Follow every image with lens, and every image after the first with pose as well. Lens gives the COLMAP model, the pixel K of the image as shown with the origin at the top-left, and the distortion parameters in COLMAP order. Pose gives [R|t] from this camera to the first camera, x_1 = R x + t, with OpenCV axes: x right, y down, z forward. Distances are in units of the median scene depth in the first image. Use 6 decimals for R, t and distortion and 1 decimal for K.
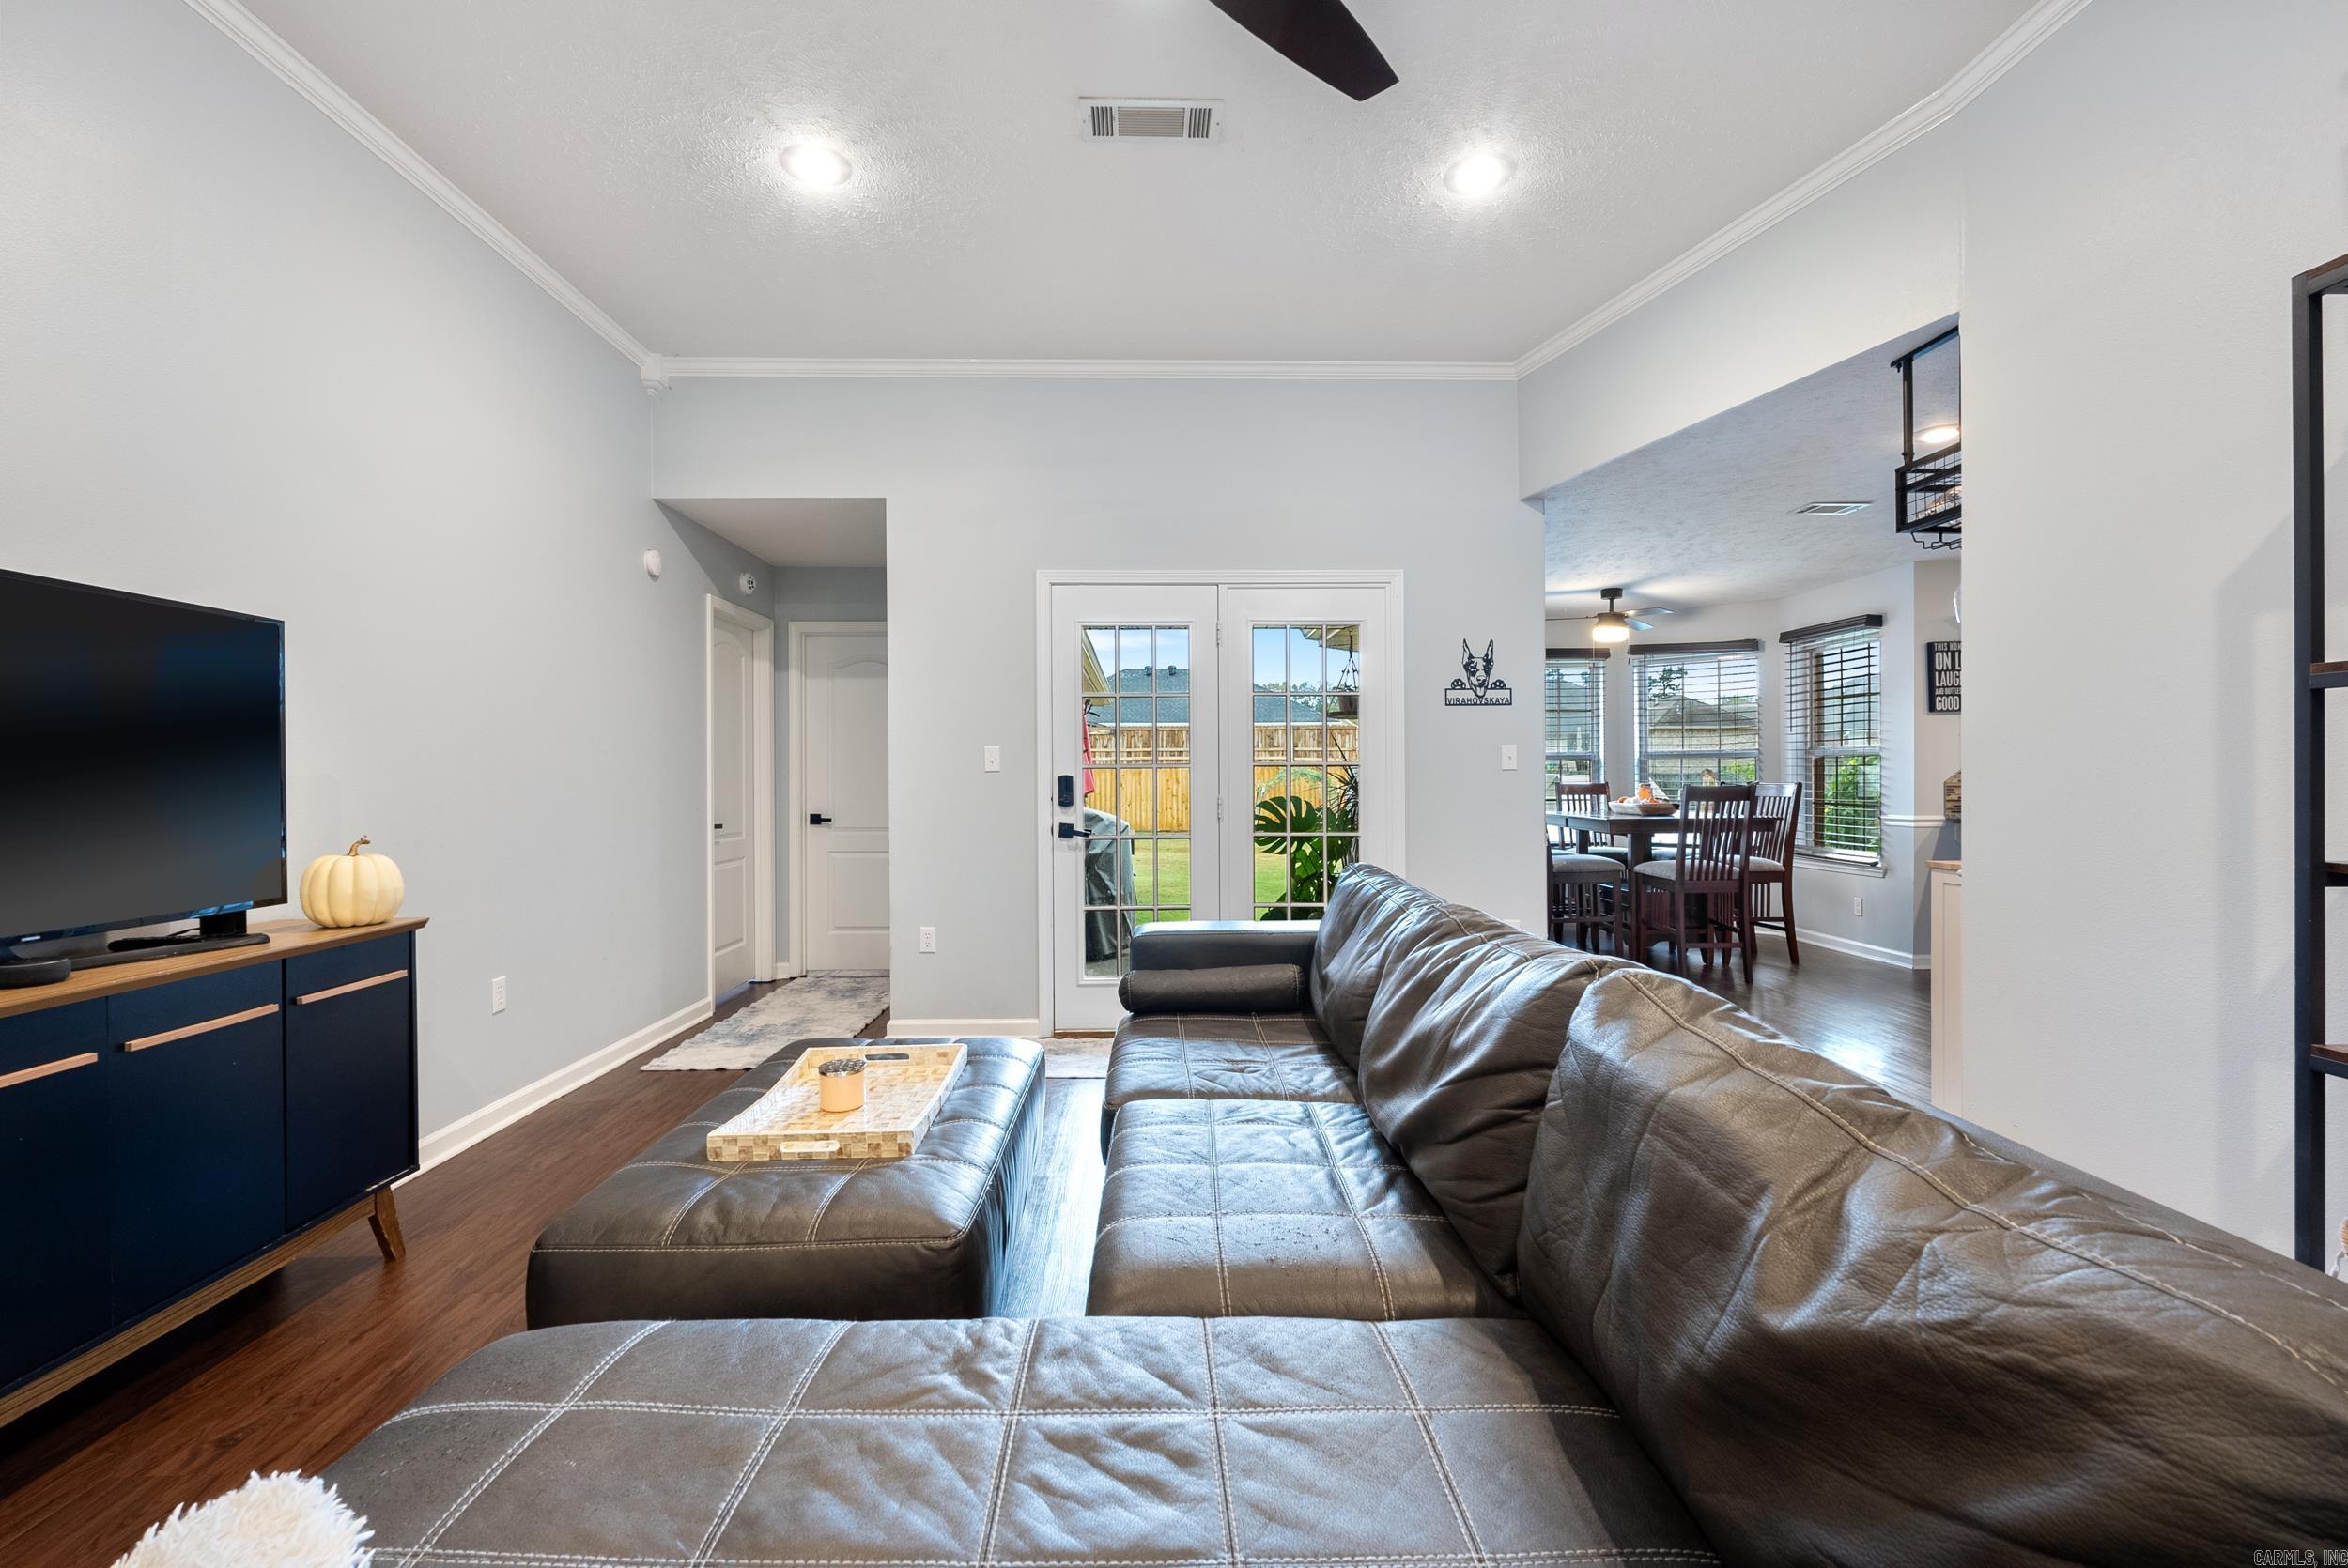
lens RADIAL K [[1036.1, 0, 1179.8], [0, 1036.1, 781.7], [0, 0, 1]] dist [-0.006638, 0.000618]
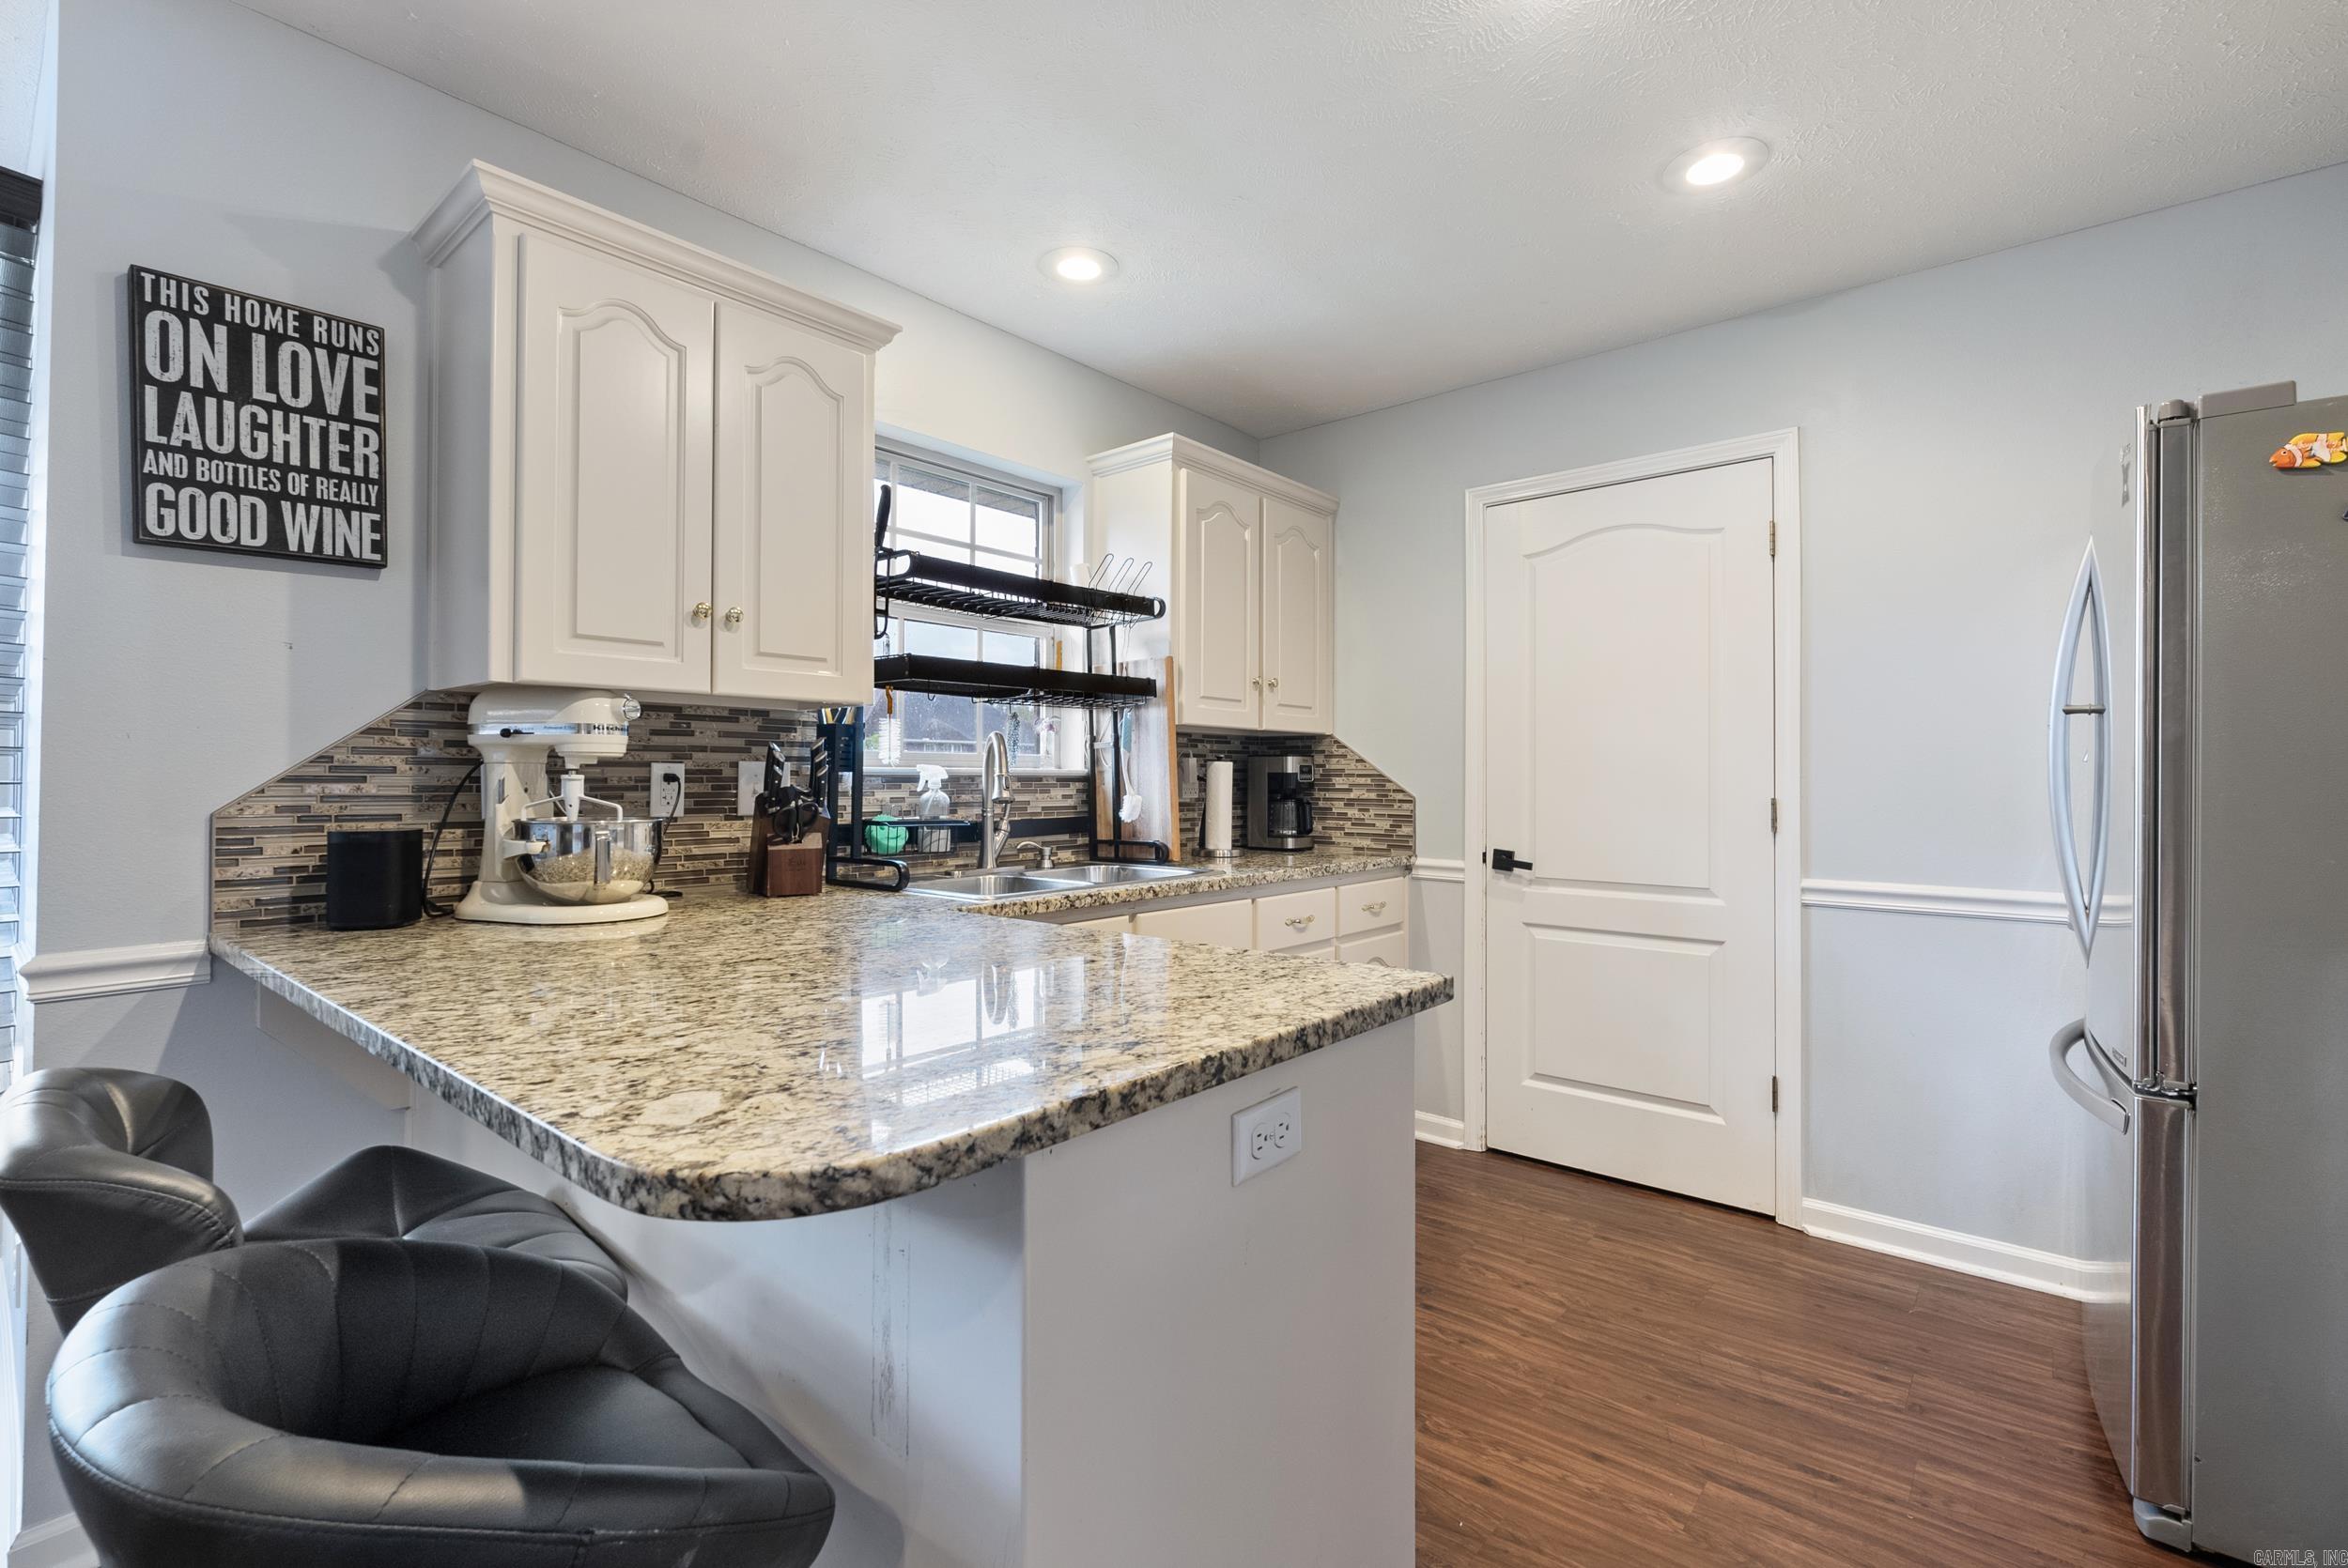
lens RADIAL K [[1036.1, 0, 1178.9], [0, 1036.1, 767.6], [0, 0, 1]] dist [-0.006638, 0.000618]
pose [[0.669687, 0.016924, 0.742451, 0.929936], [-0.002987, 0.999794, -0.020095, -0.009281], [-0.742638, 0.011240, 0.669599, 0.831823]]
